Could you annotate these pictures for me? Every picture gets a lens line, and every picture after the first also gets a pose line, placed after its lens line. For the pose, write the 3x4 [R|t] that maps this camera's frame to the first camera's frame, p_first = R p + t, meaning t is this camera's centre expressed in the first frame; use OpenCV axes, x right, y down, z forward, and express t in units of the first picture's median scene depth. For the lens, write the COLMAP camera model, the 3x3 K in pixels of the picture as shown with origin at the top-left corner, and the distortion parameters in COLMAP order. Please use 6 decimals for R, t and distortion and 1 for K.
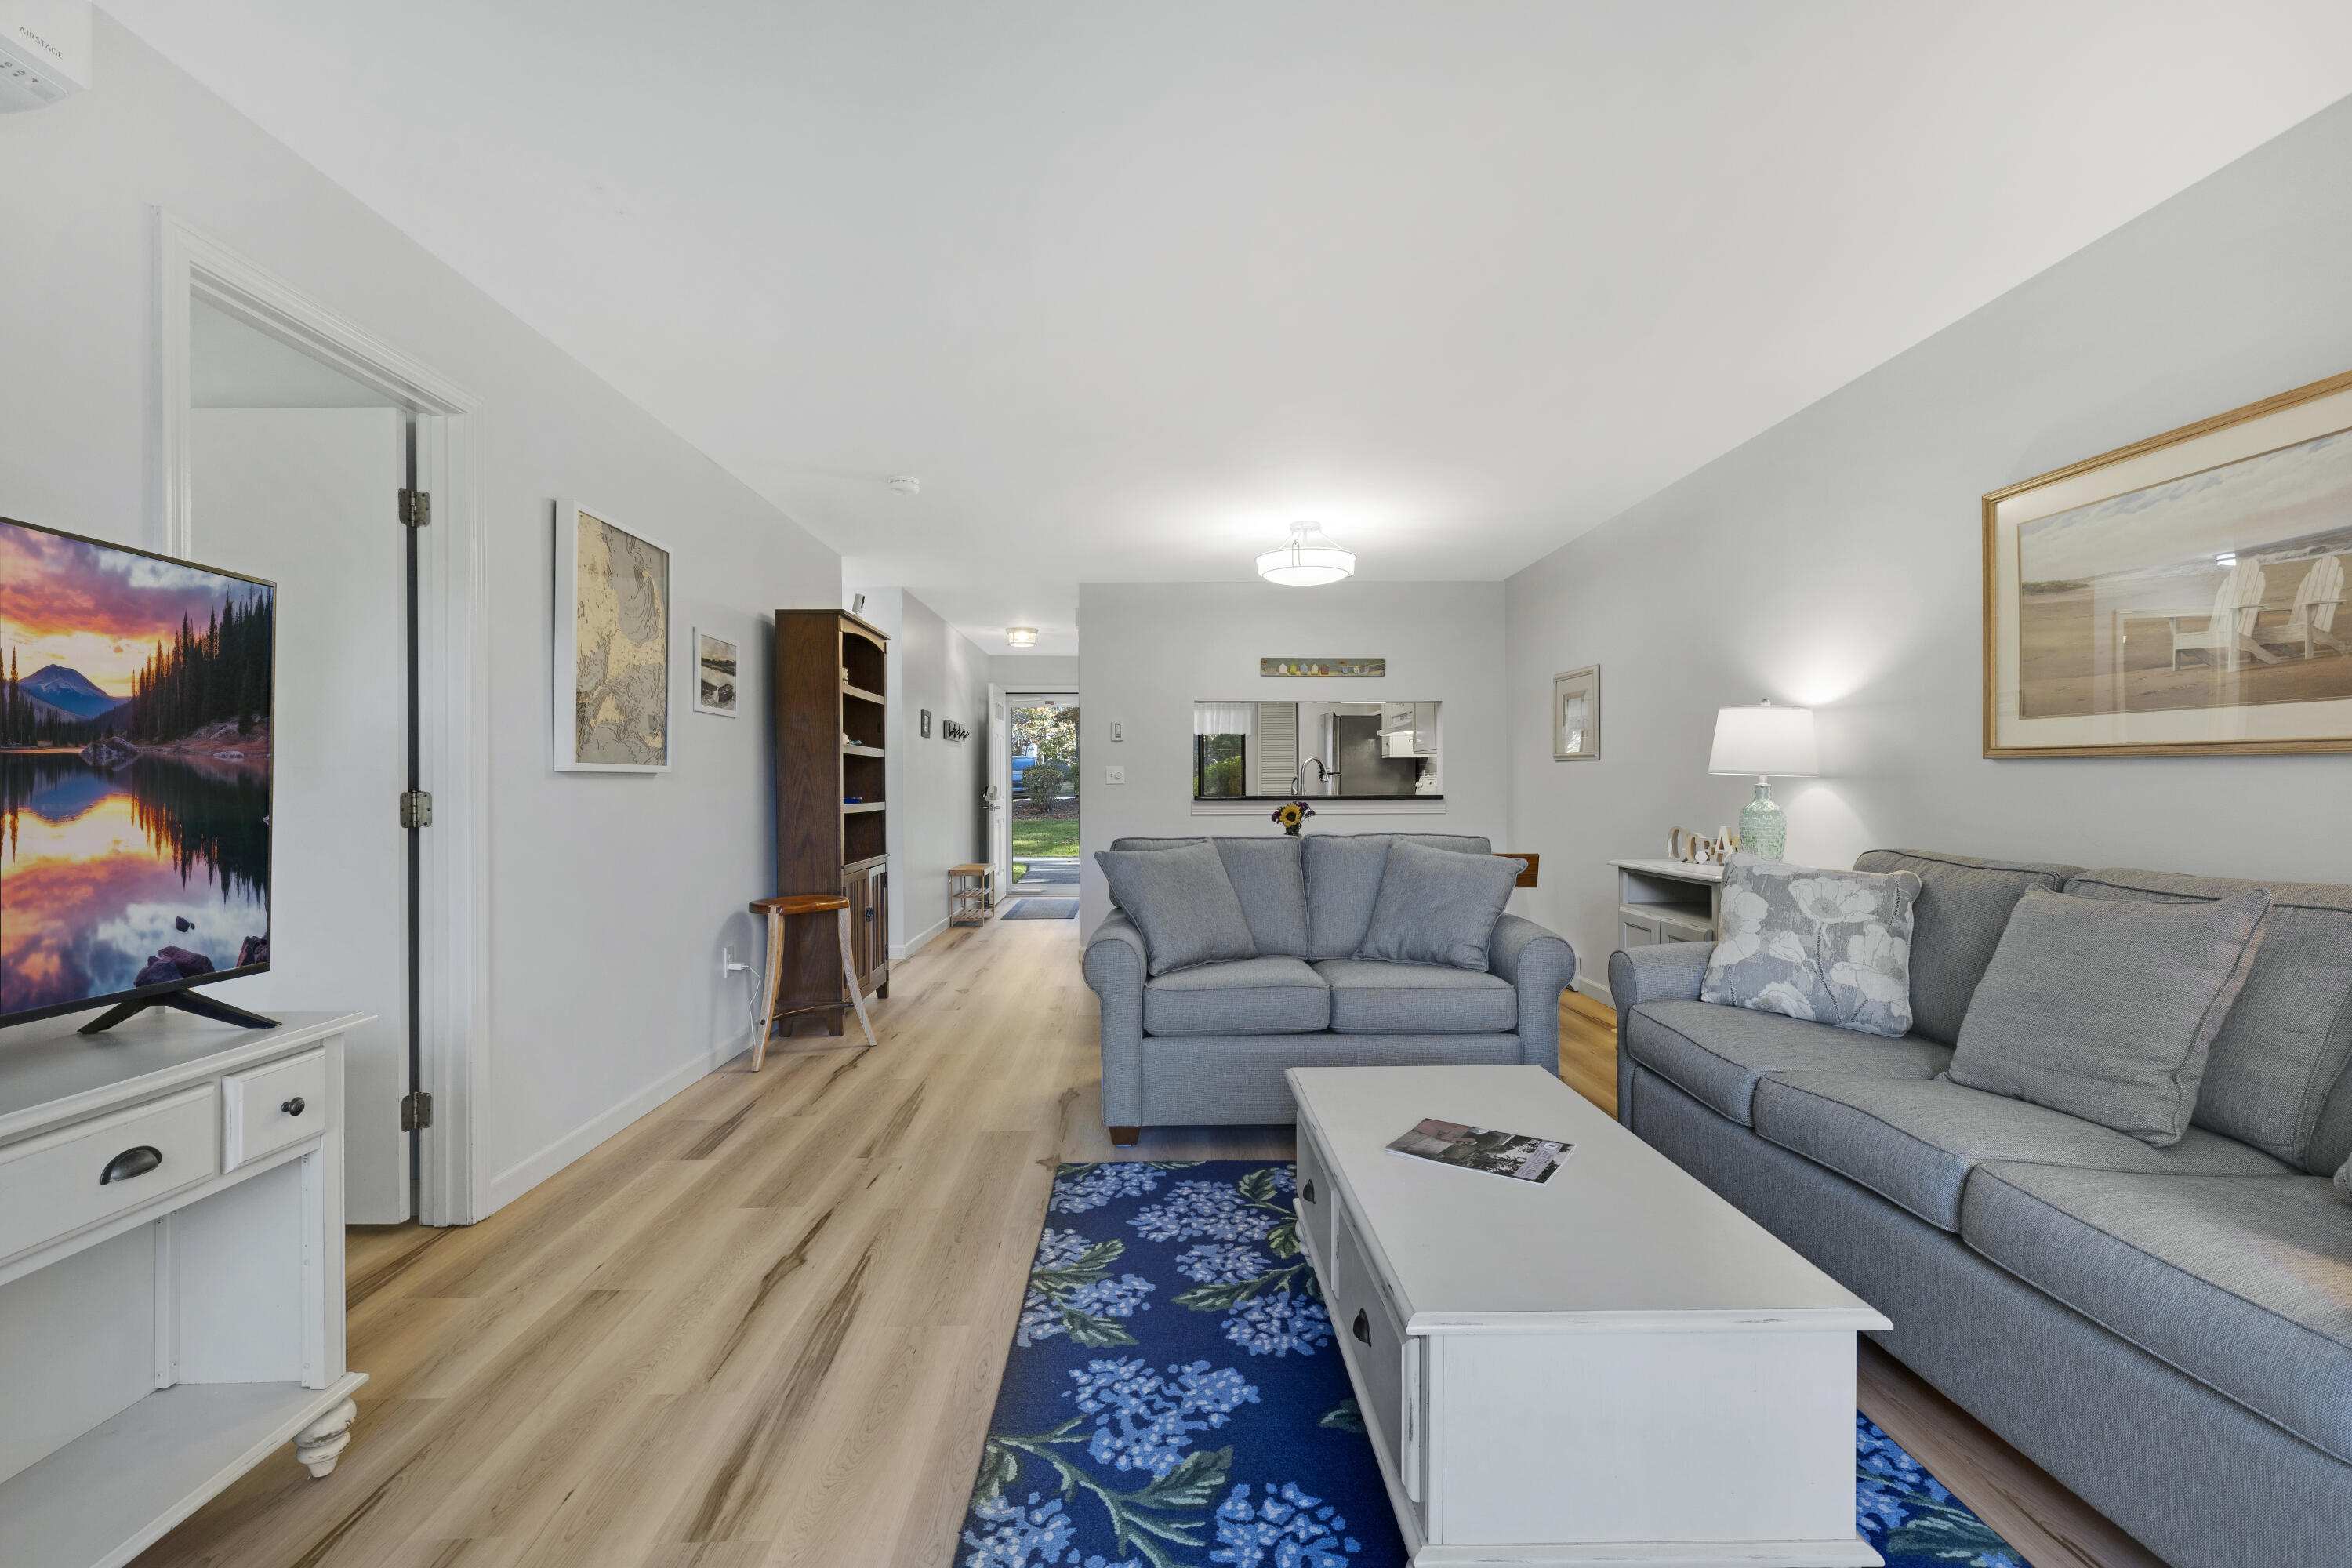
lens RADIAL K [[1084.5, 0, 1177.2], [0, 1084.5, 786.9], [0, 0, 1]] dist [0.003576, 0.000334]
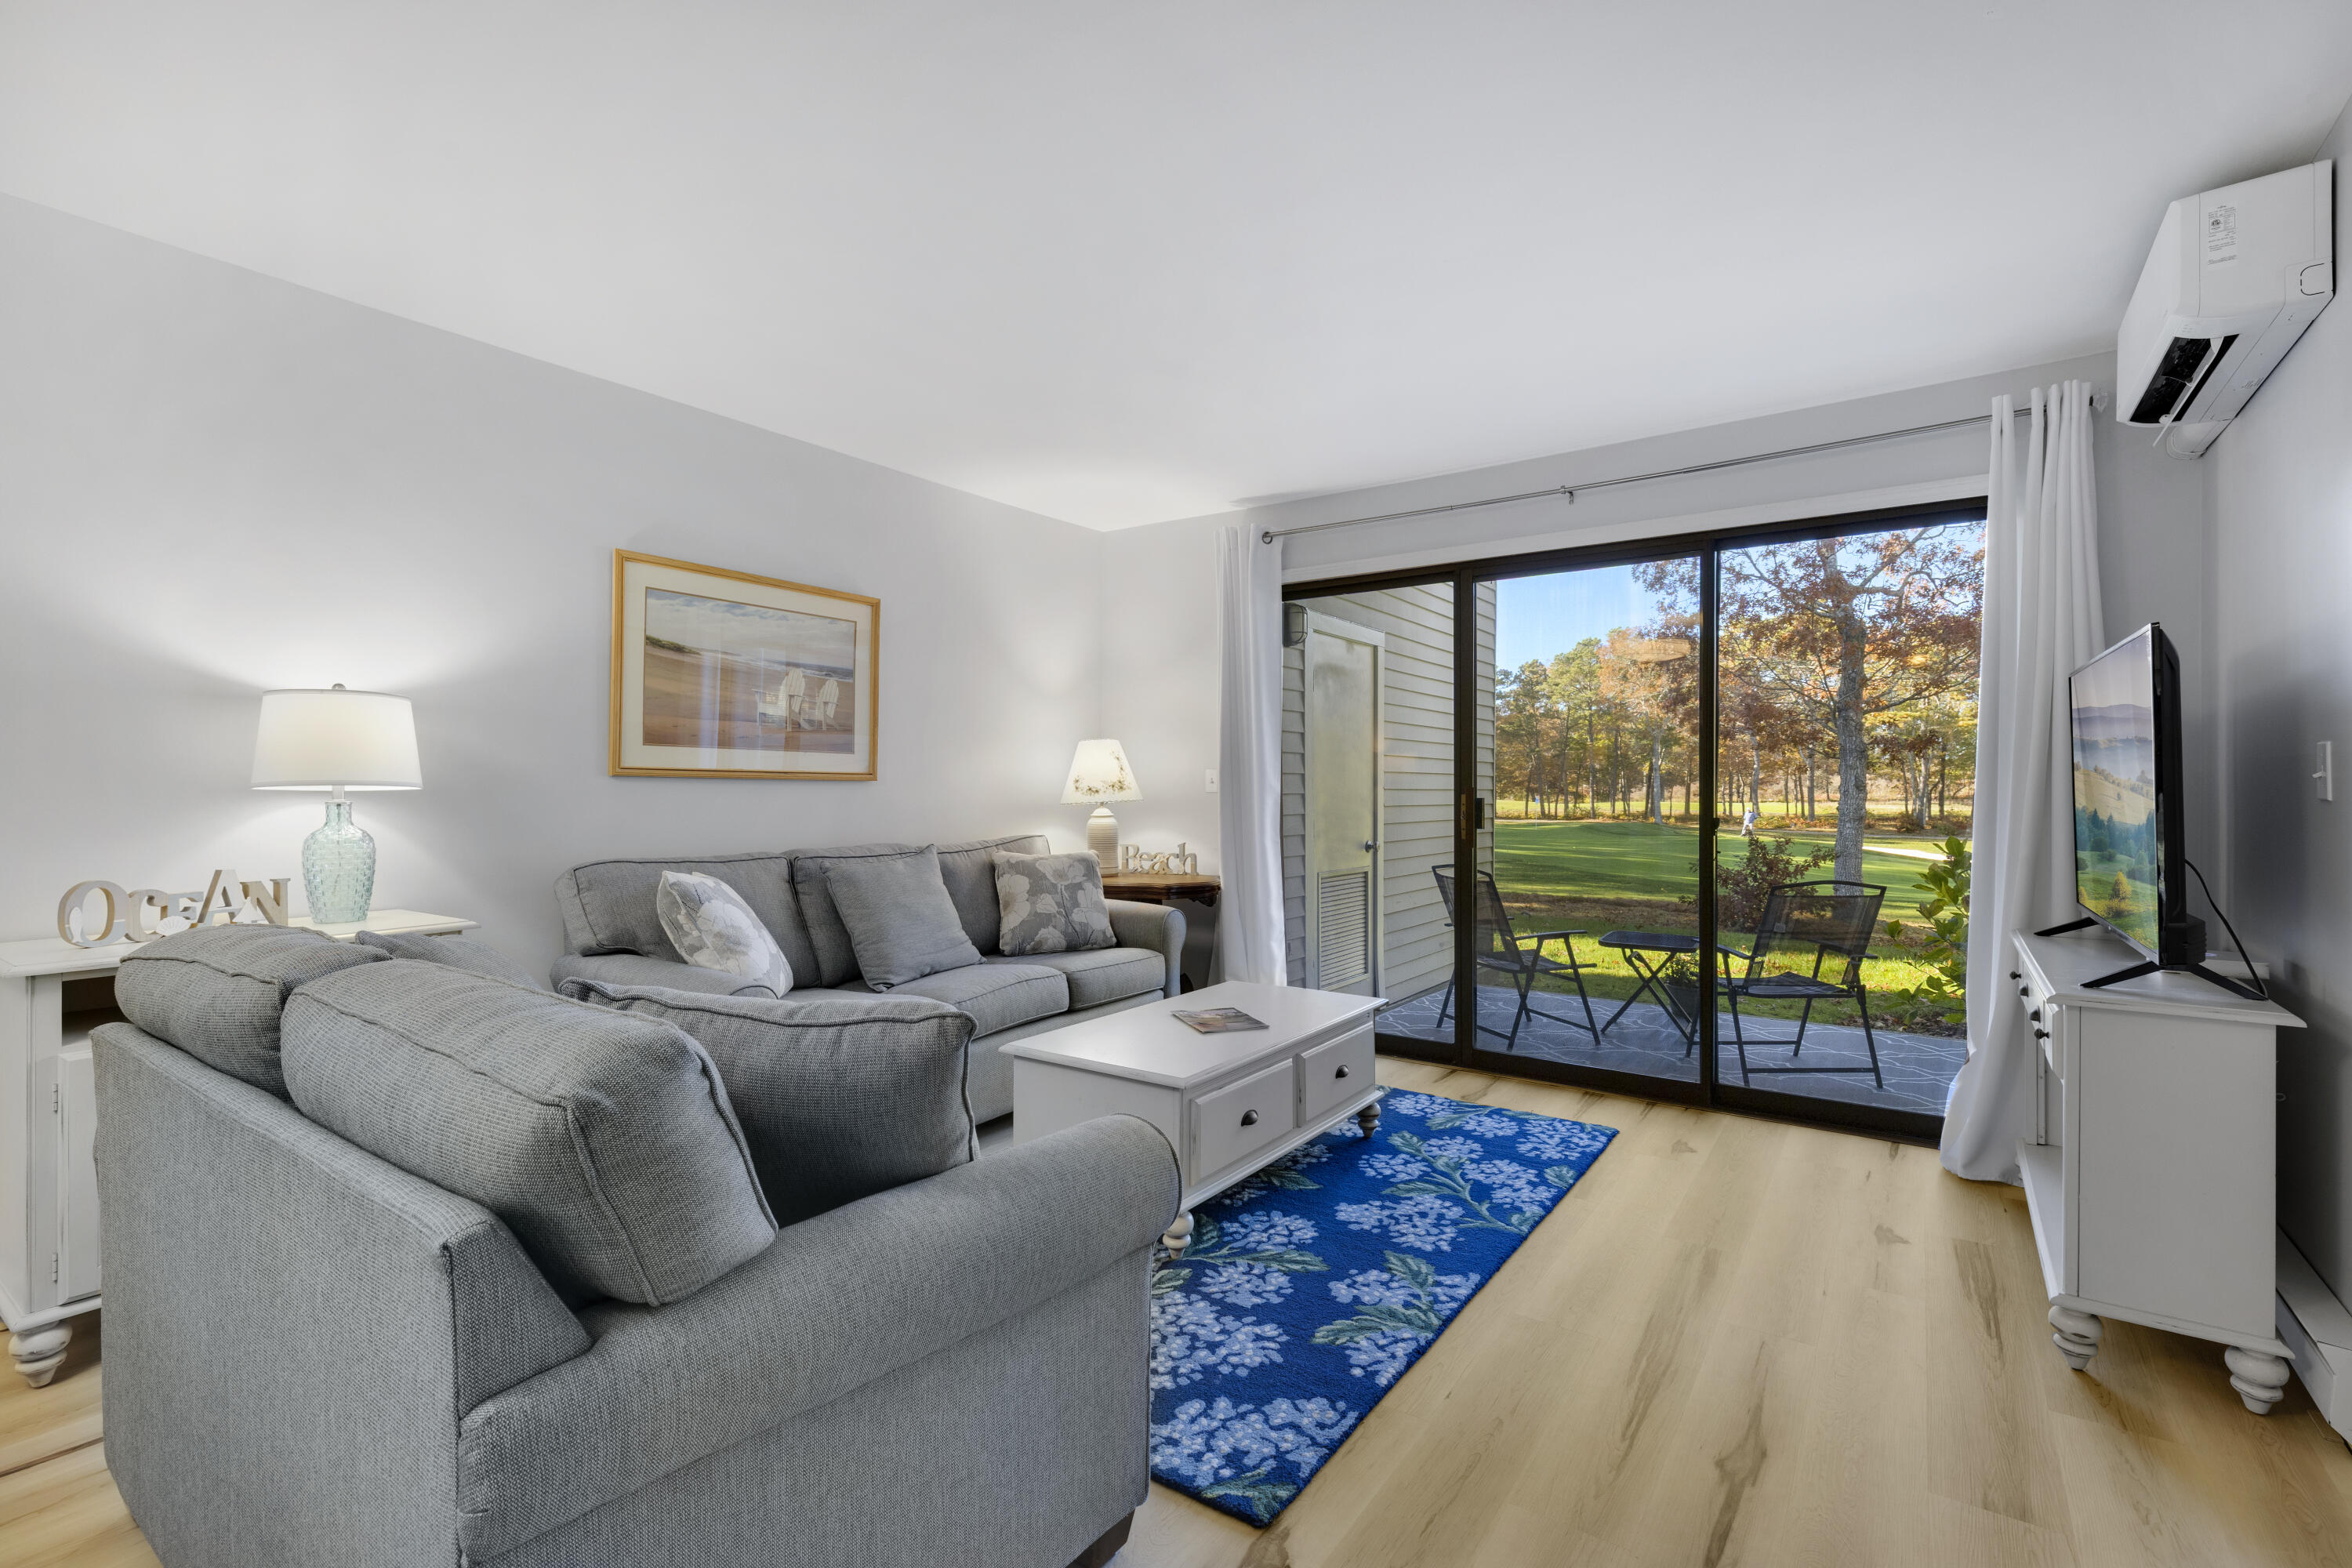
lens RADIAL K [[1084.5, 0, 1176.4], [0, 1084.5, 794.9], [0, 0, 1]] dist [0.003576, 0.000334]
pose [[-0.813528, -0.002478, 0.581520, -0.501316], [0.002987, 0.999960, 0.008440, -0.016136], [-0.581518, 0.008603, -0.813488, 1.915444]]
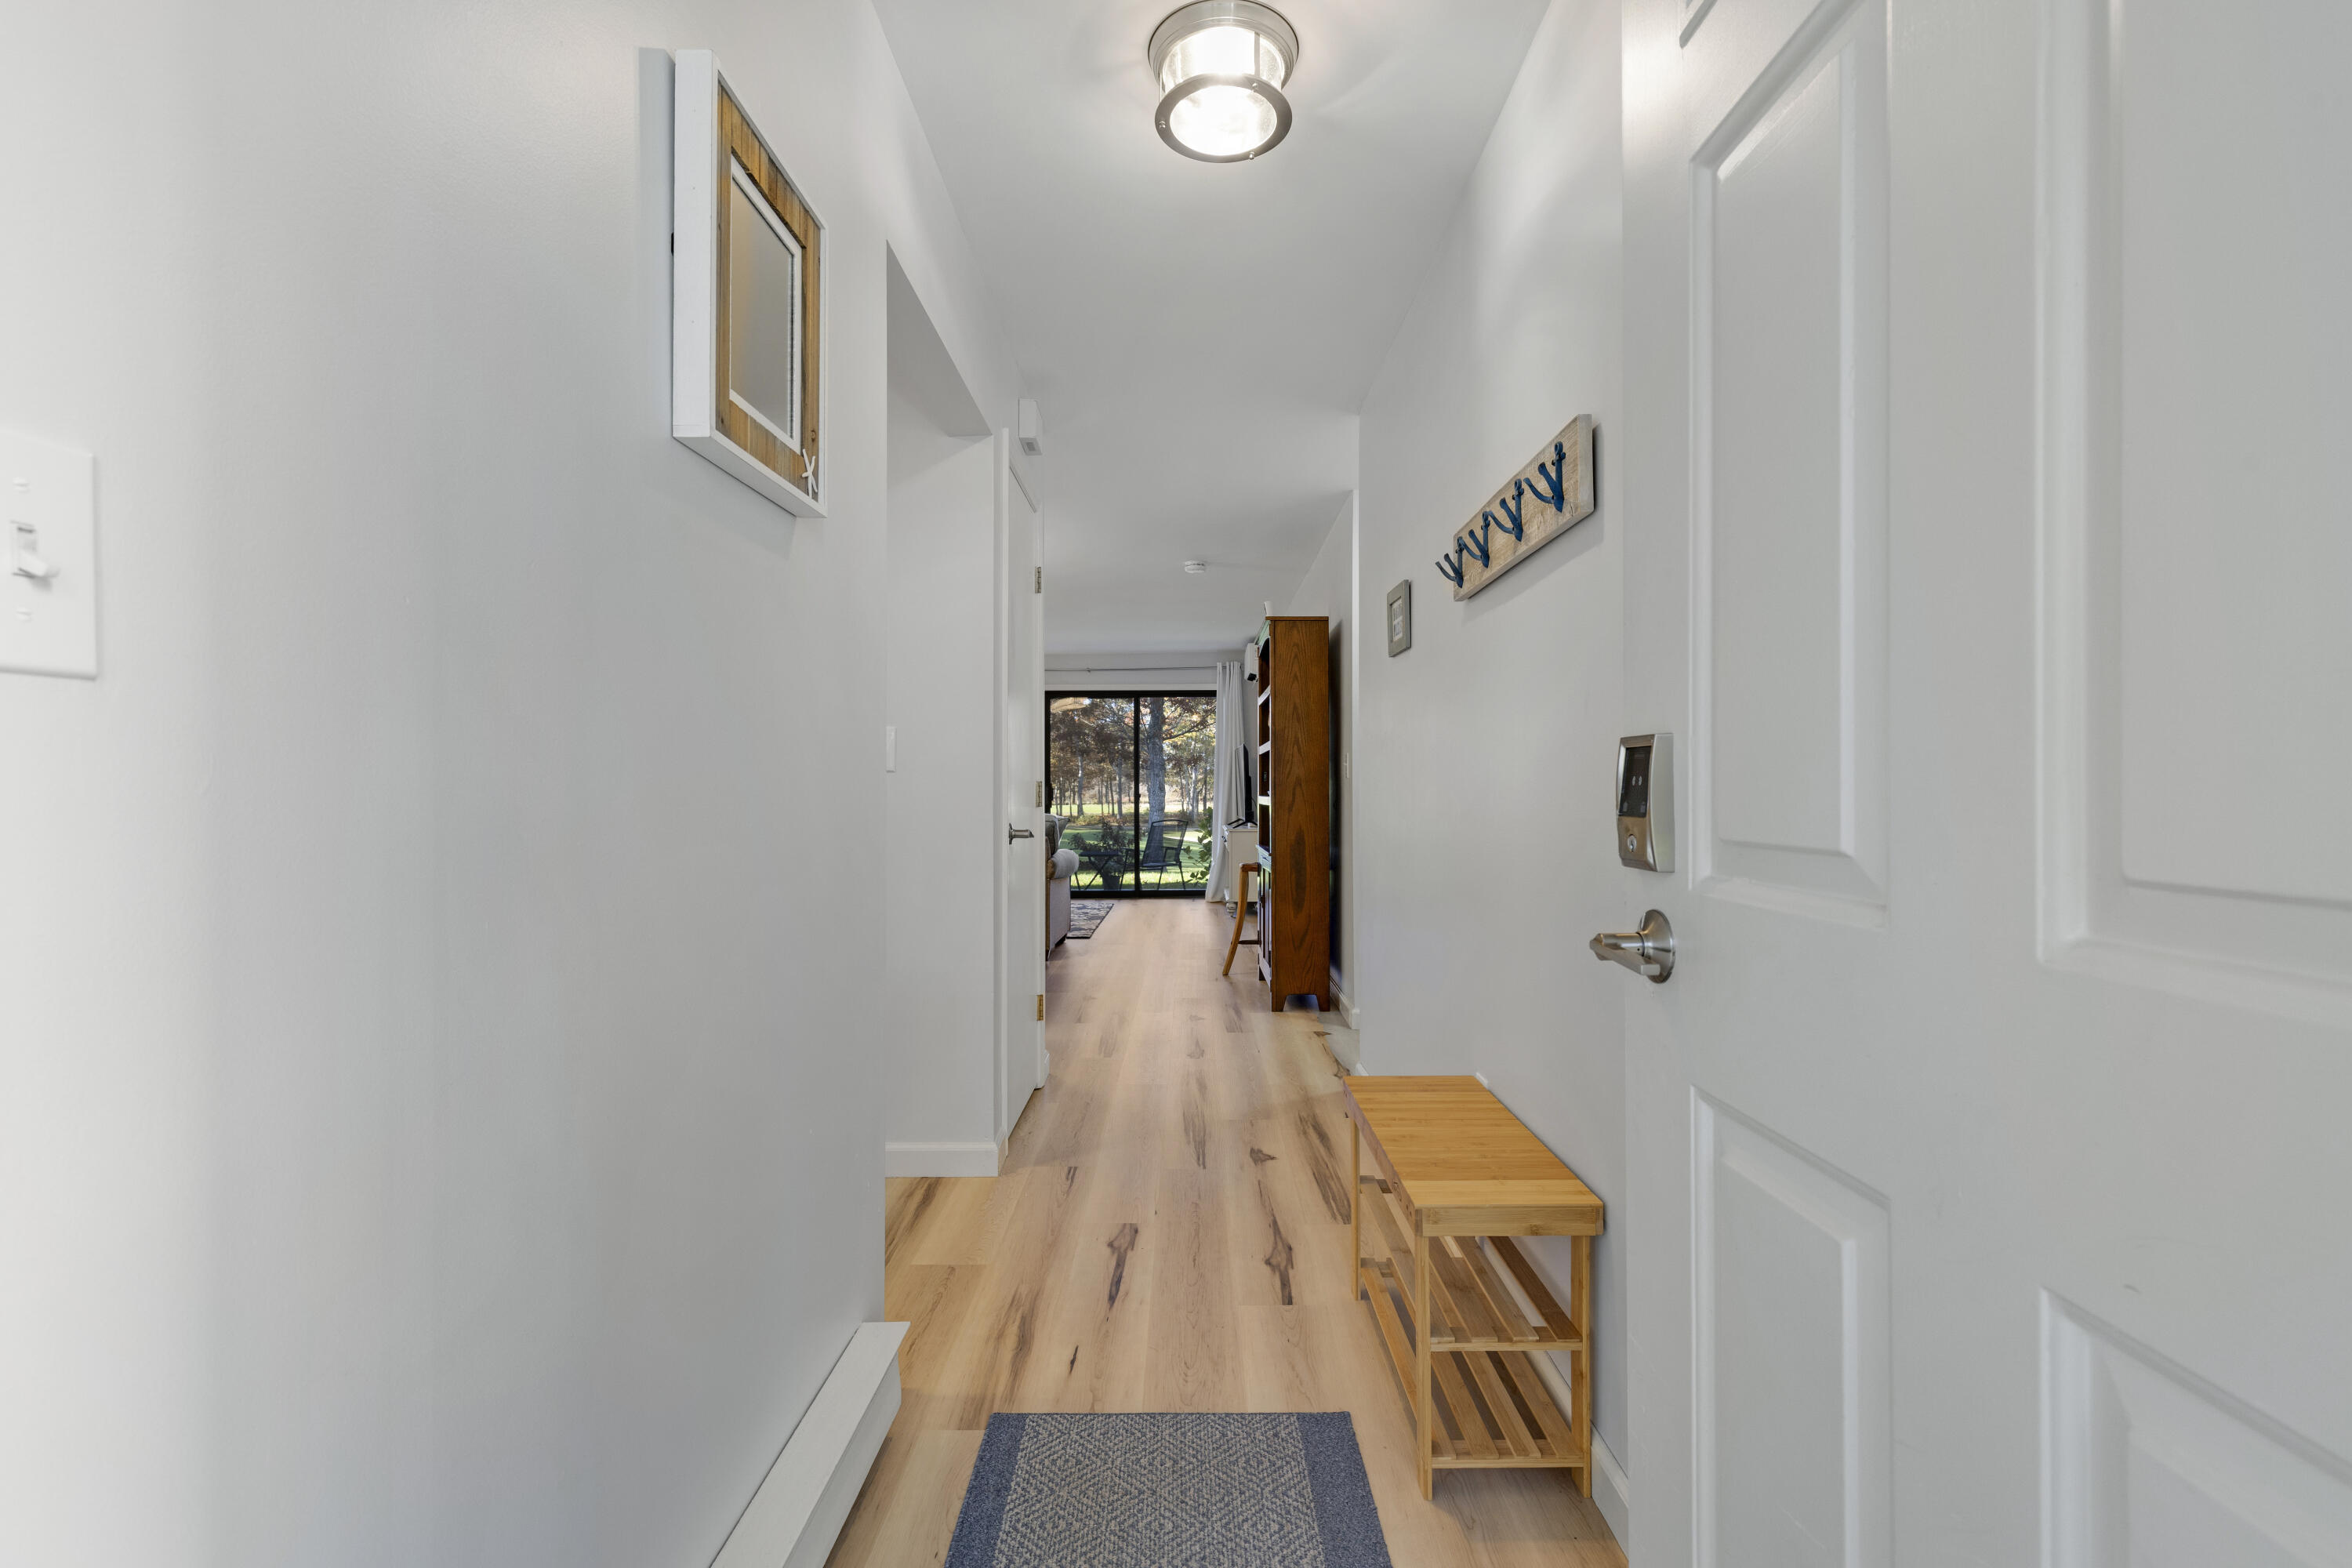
lens RADIAL K [[1021.2, 0, 1178.6], [0, 1021.2, 784.3], [0, 0, 1]] dist [-0.000138, 0.000000]
pose [[-0.999443, 0.004348, 0.033094, -0.517395], [0.004213, 0.999982, -0.004167, 0.004184], [-0.033112, -0.004025, -0.999444, 4.128394]]
